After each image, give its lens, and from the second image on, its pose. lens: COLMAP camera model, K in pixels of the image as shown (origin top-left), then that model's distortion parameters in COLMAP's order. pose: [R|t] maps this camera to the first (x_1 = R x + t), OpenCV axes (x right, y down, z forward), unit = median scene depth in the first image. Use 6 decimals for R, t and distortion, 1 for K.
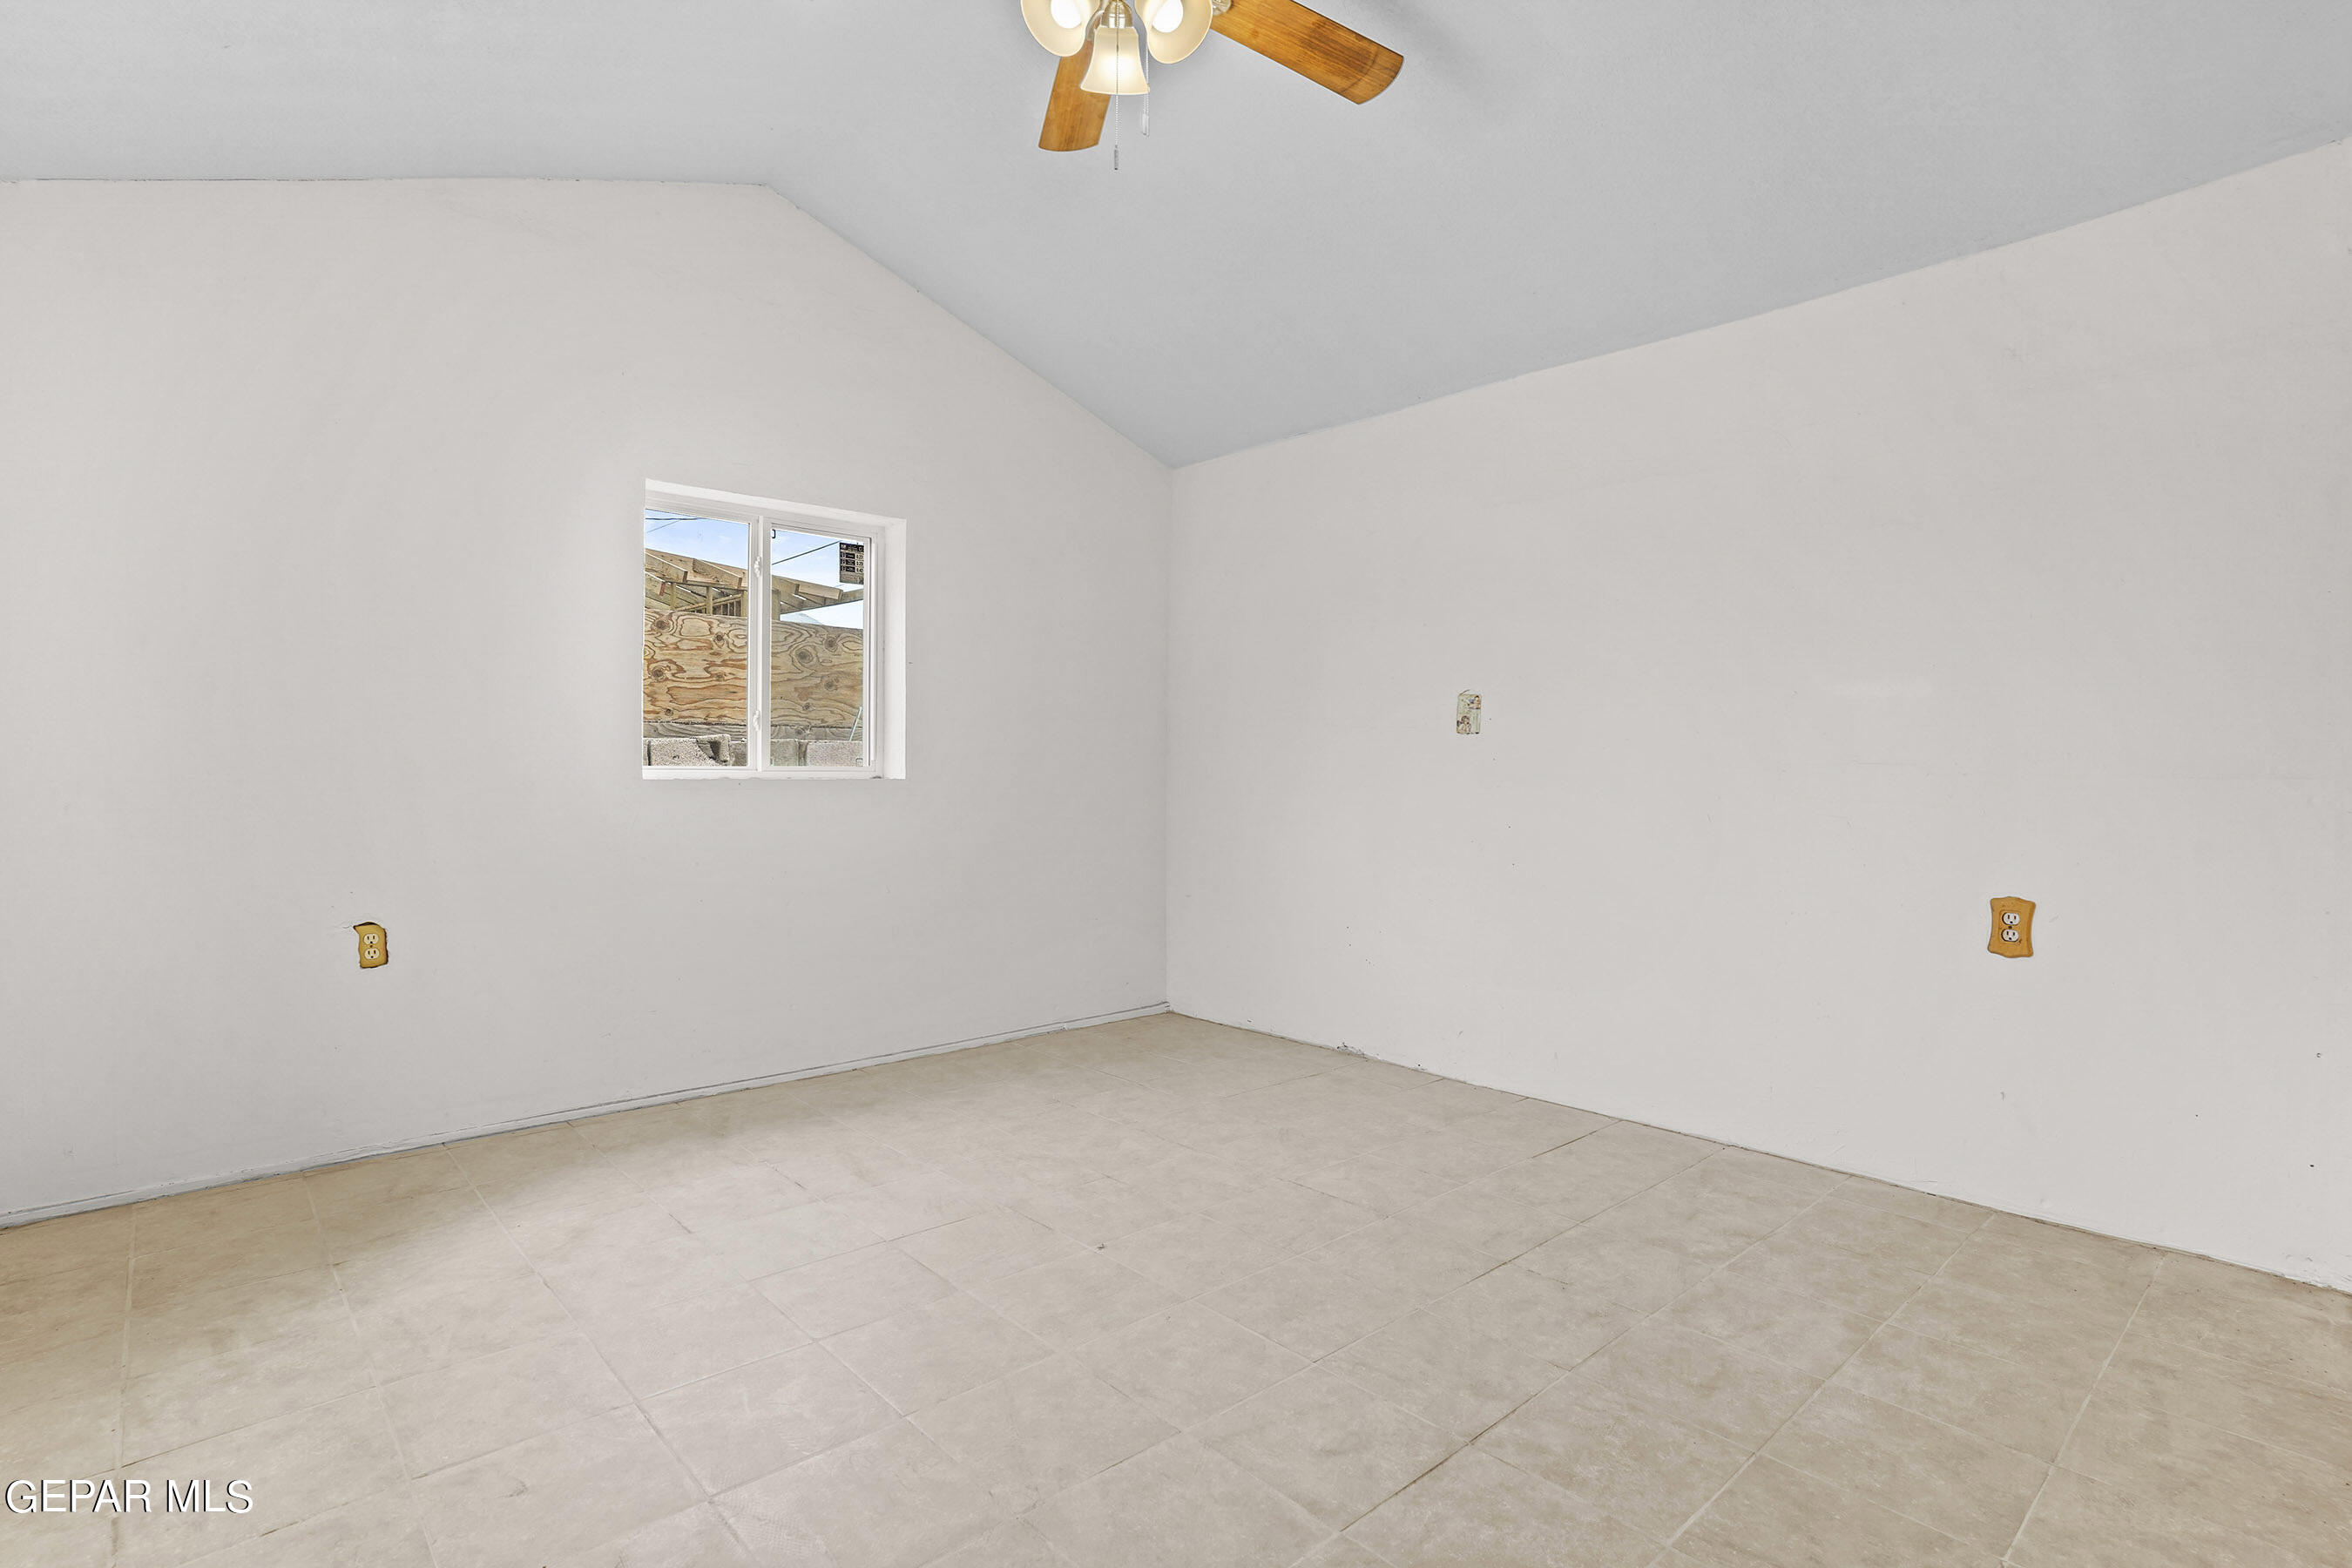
lens RADIAL K [[1151.6, 0, 1172.5], [0, 1151.6, 777.0], [0, 0, 1]] dist [-0.022952, 0.005027]
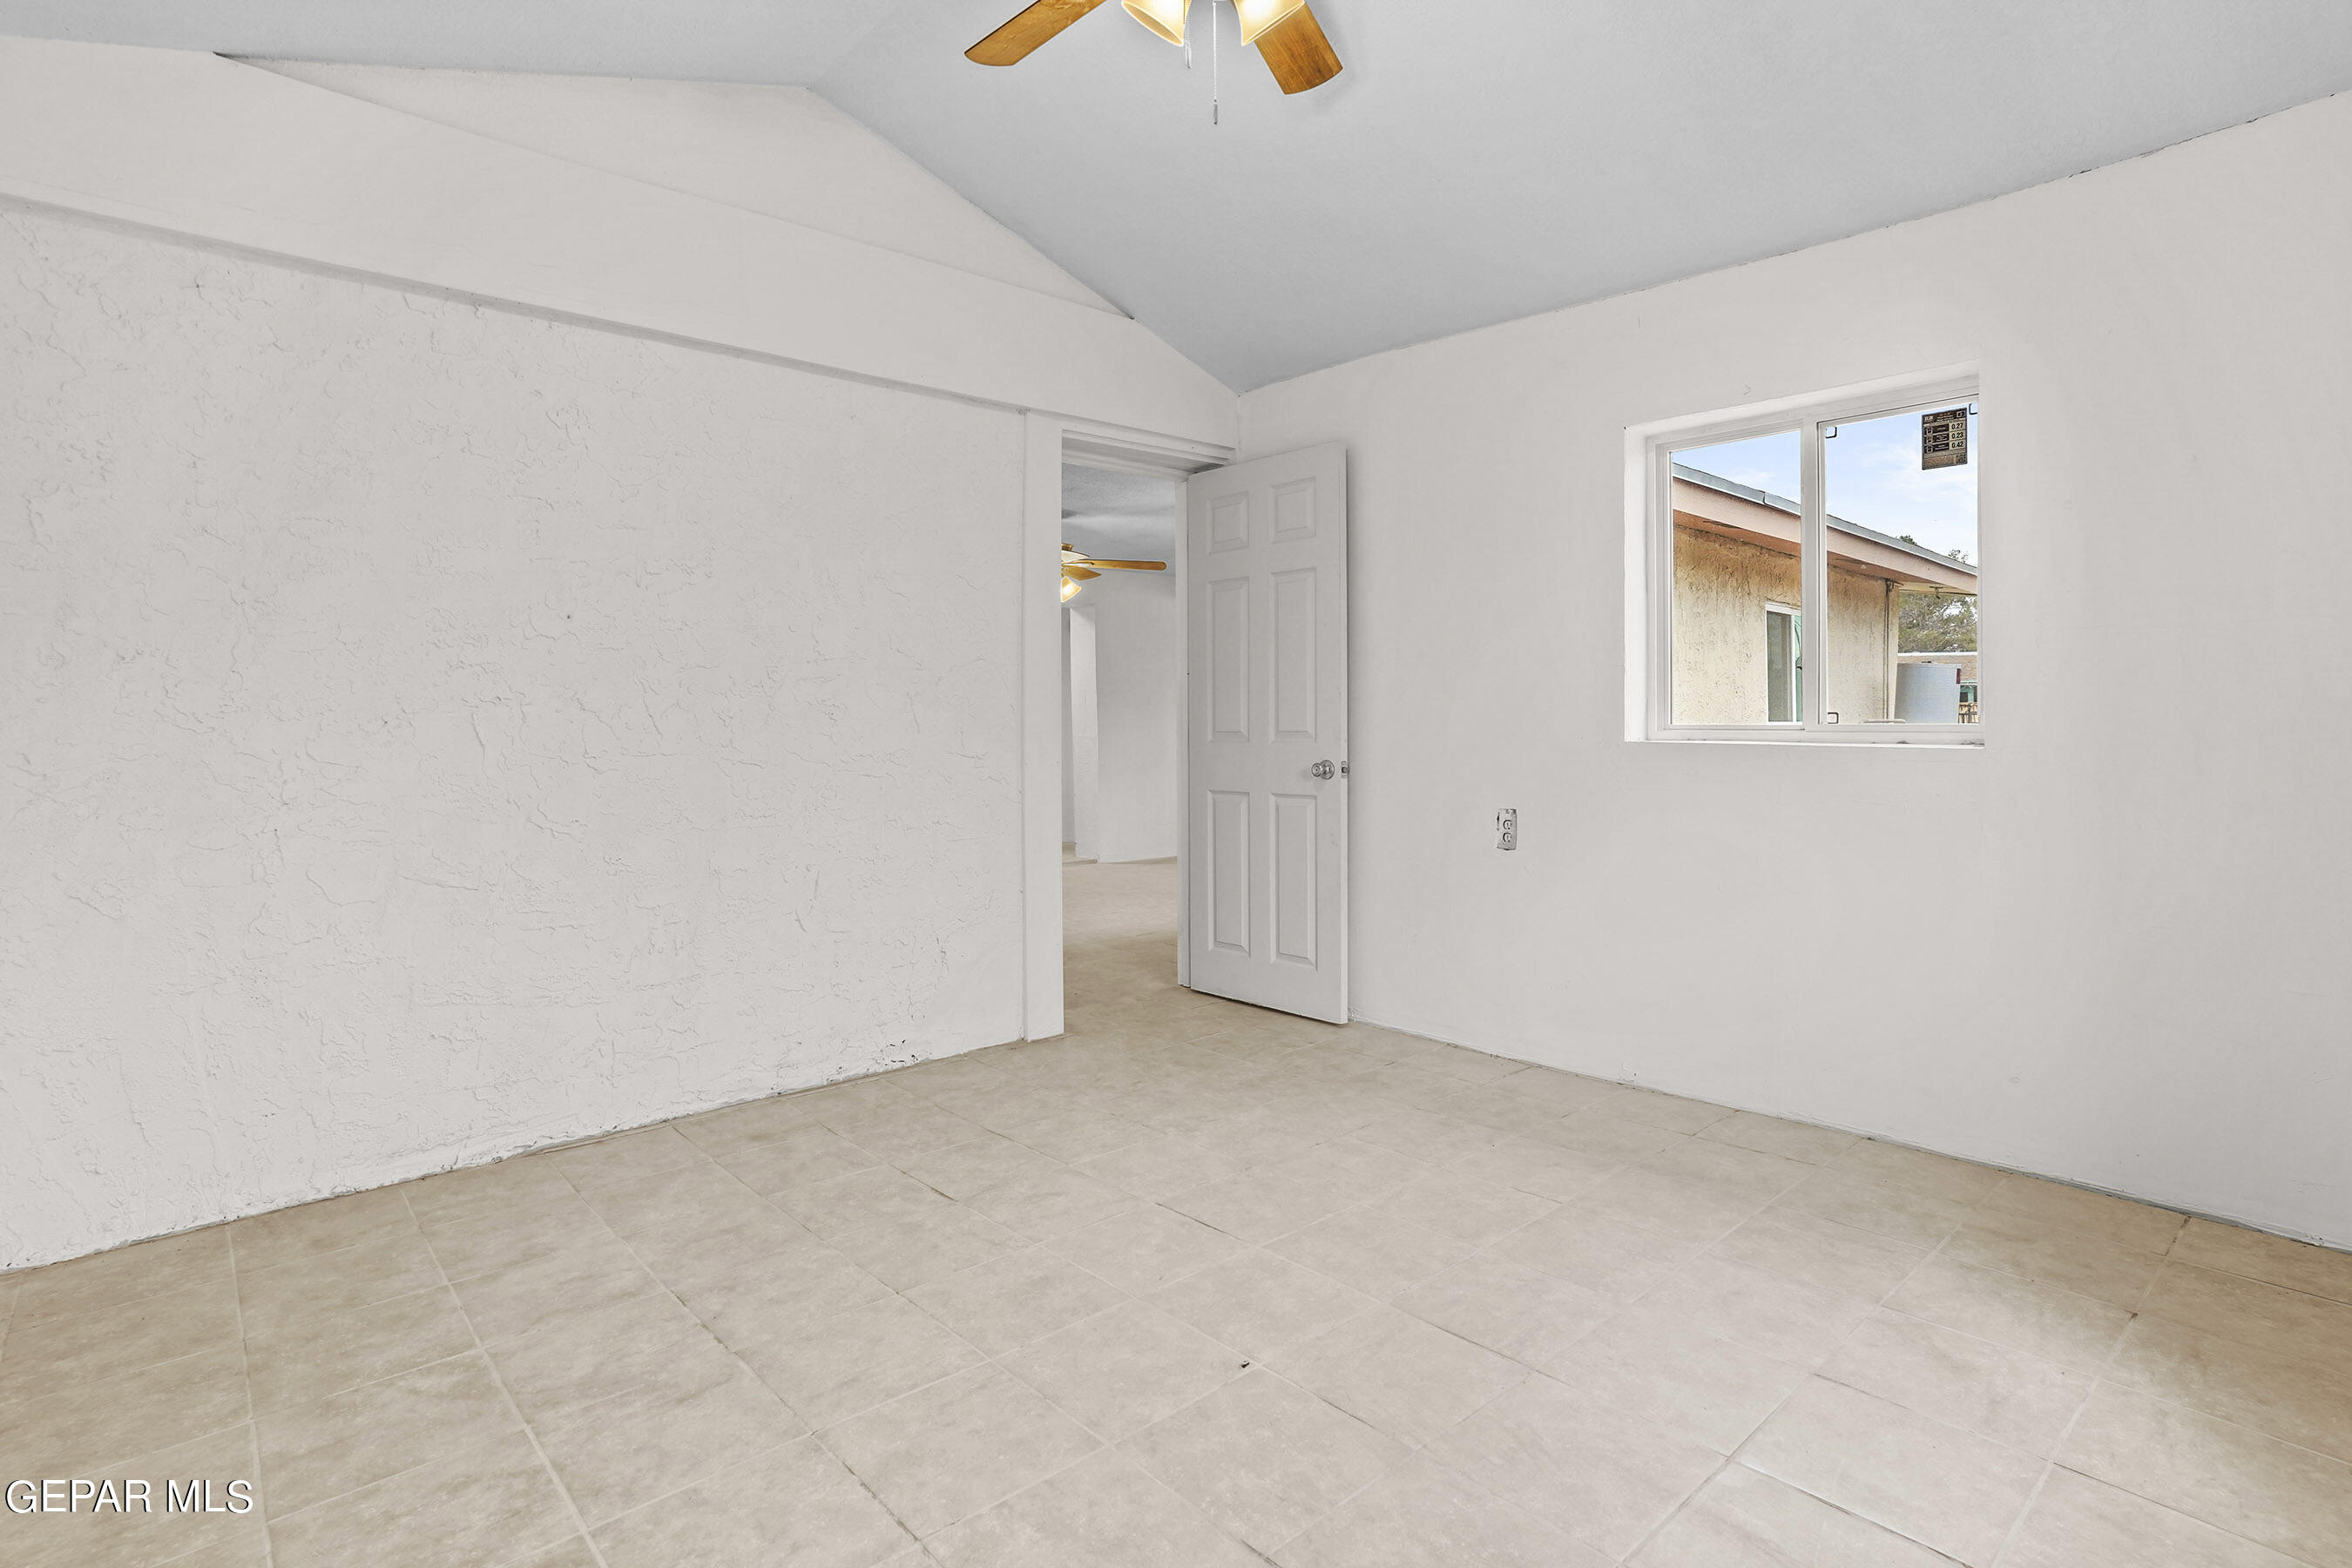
lens RADIAL K [[1151.6, 0, 1179.1], [0, 1151.6, 771.6], [0, 0, 1]] dist [-0.022952, 0.005027]
pose [[-0.999929, 0.000660, 0.011924, -0.031984], [0.001308, 0.998514, 0.054476, -0.026332], [-0.011871, 0.054487, -0.998444, 1.982463]]
